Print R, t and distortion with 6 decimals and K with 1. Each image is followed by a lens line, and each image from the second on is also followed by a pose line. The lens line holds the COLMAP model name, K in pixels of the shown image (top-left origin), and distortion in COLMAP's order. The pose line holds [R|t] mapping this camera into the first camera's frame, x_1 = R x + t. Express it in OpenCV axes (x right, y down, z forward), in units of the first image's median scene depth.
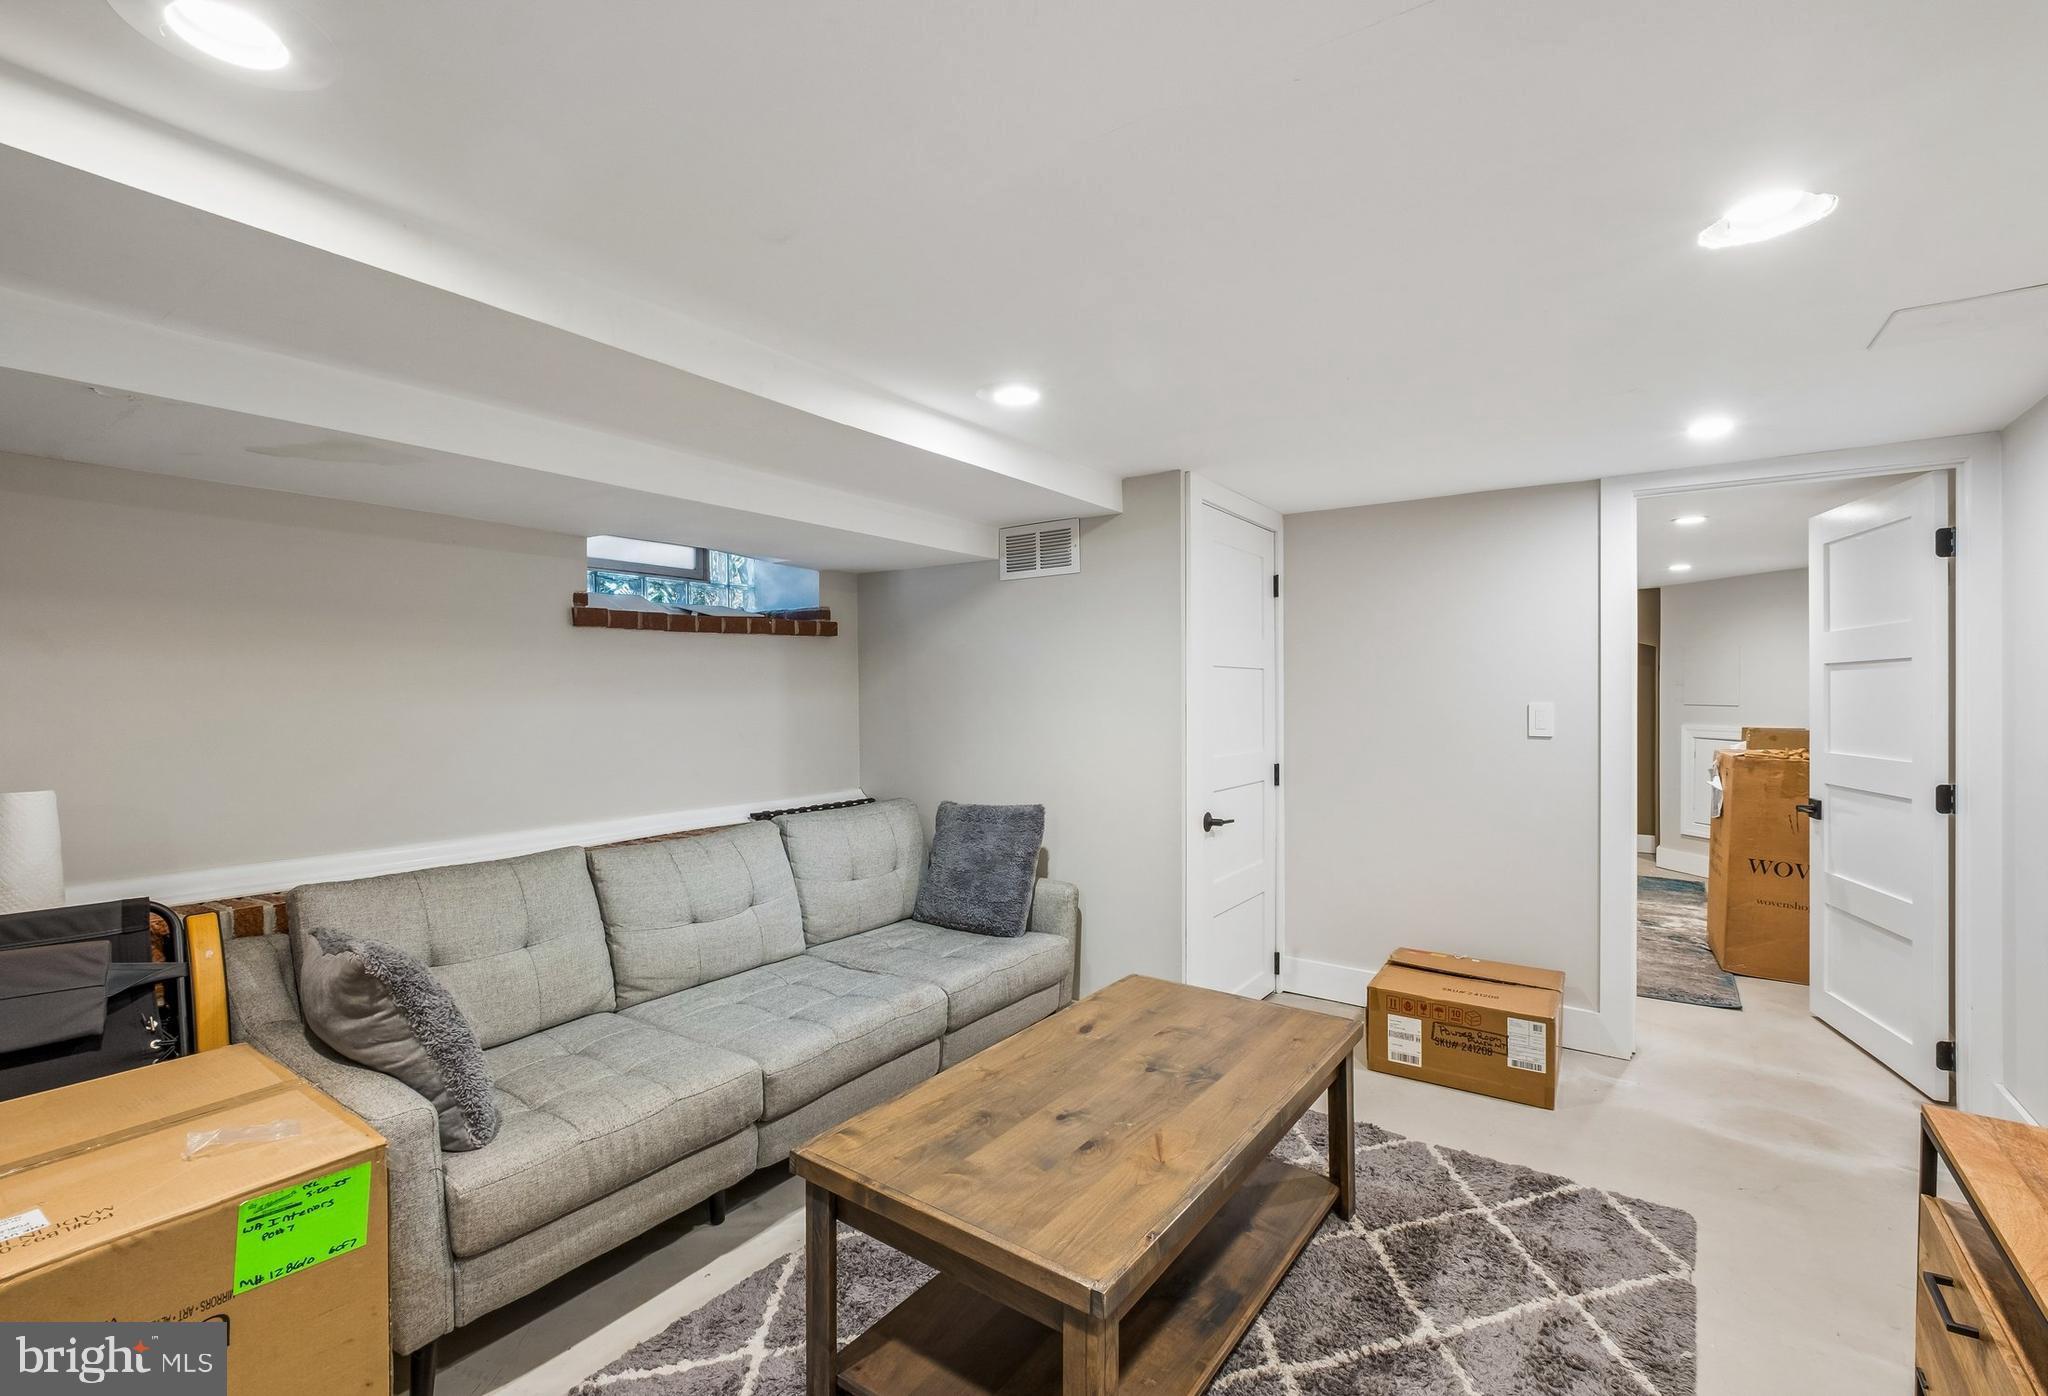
lens RADIAL K [[927.0, 0, 1022.8], [0, 927.0, 696.4], [0, 0, 1]] dist [-0.000224, -0.000274]
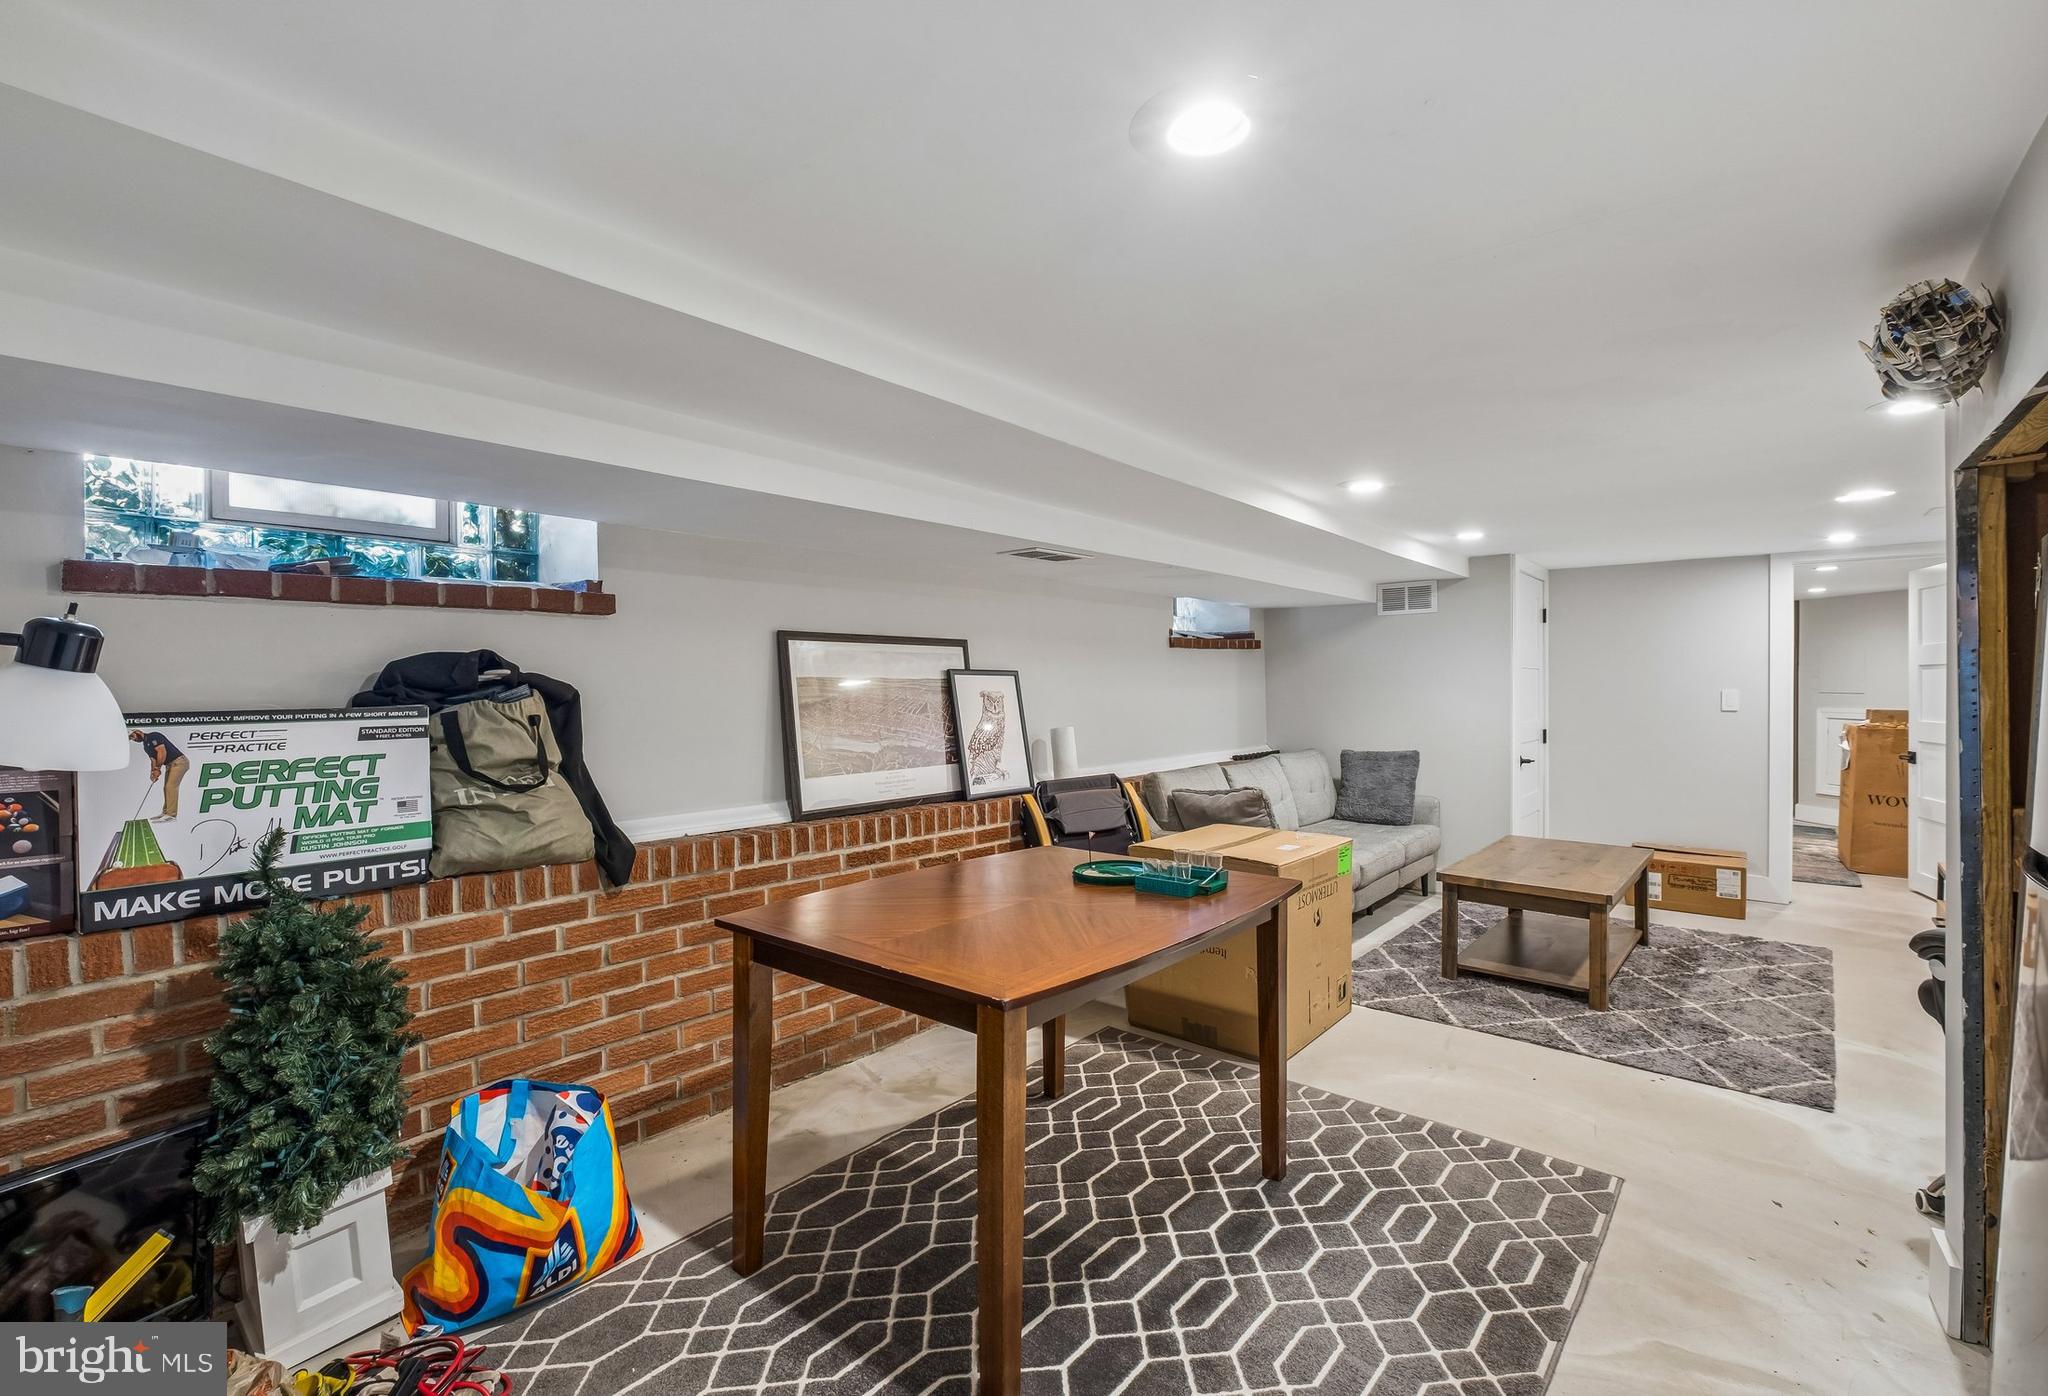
lens RADIAL K [[927.0, 0, 1023.0], [0, 927.0, 693.2], [0, 0, 1]] dist [-0.000224, -0.000274]
pose [[0.996410, -0.000083, -0.084657, -0.519873], [0.000297, 0.999997, 0.002513, 0.007737], [0.084657, -0.002530, 0.996407, -0.700647]]
